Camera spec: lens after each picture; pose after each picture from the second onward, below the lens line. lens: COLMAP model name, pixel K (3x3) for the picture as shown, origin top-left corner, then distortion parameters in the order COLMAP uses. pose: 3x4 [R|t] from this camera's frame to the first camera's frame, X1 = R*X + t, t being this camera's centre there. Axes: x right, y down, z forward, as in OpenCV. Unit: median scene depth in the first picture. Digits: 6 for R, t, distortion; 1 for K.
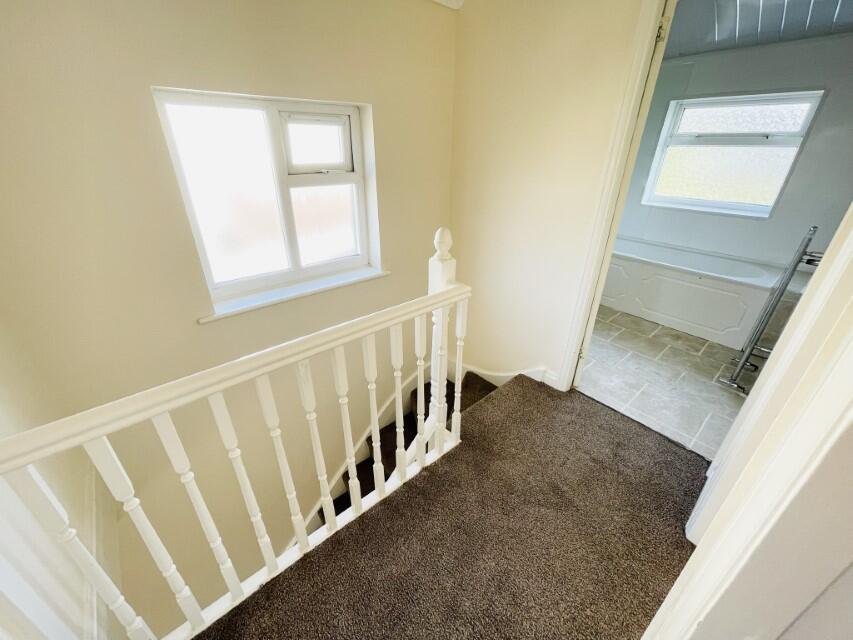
lens RADIAL K [[342.5, 0, 424.7], [0, 342.5, 319.3], [0, 0, 1]] dist [0.001493, 0.001465]
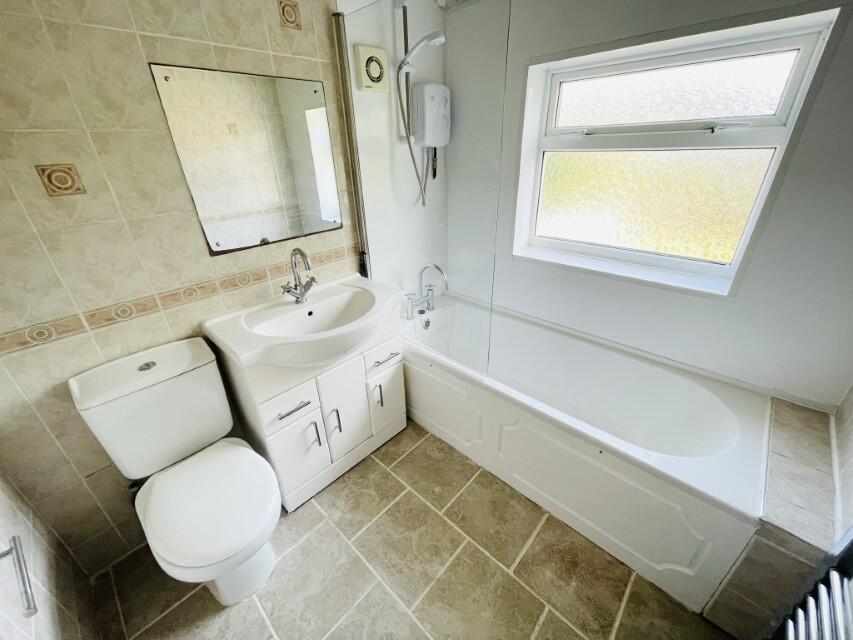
lens RADIAL K [[342.5, 0, 427.0], [0, 342.5, 318.3], [0, 0, 1]] dist [0.001493, 0.001465]
pose [[0.994157, -0.077142, 0.075502, 0.505184], [0.078392, 0.996828, -0.013725, -0.270278], [-0.074204, 0.019563, 0.997051, 0.516583]]
